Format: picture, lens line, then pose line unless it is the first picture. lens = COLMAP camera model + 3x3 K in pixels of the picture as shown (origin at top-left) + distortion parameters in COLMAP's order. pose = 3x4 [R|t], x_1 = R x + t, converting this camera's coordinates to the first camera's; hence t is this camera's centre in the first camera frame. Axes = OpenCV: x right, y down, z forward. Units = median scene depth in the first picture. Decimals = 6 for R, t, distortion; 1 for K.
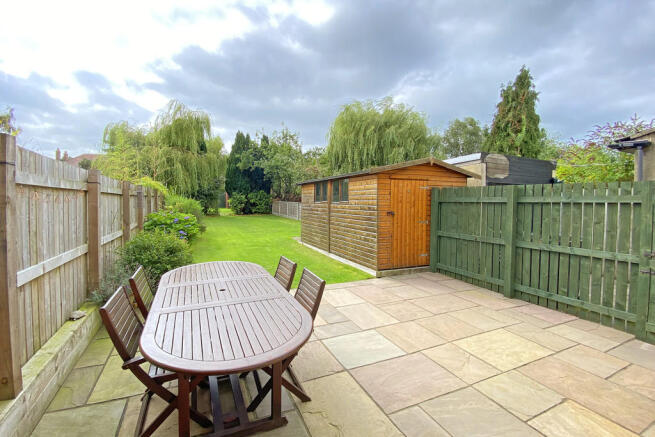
lens RADIAL K [[273.4, 0, 309.5], [0, 273.4, 210.2], [0, 0, 1]] dist [-0.009358, -0.002458]
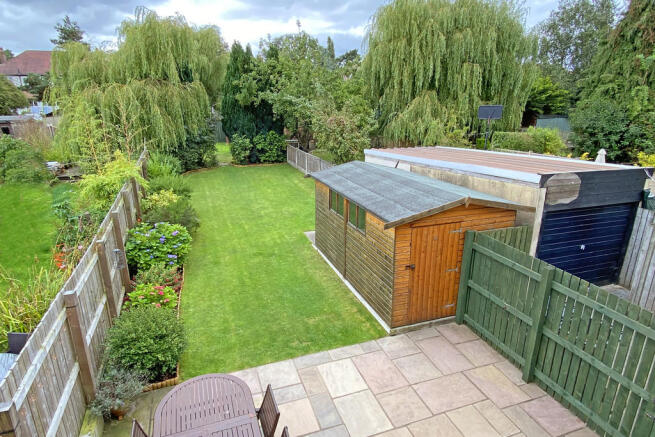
lens RADIAL K [[372.9, 0, 327.3], [0, 372.9, 217.4], [0, 0, 1]] dist [-0.005042, 0.001485]
pose [[0.998718, 0.006550, -0.050188, 0.031713], [0.007343, 0.962348, 0.271720, -0.142939], [0.050078, -0.271740, 0.961067, -0.022882]]
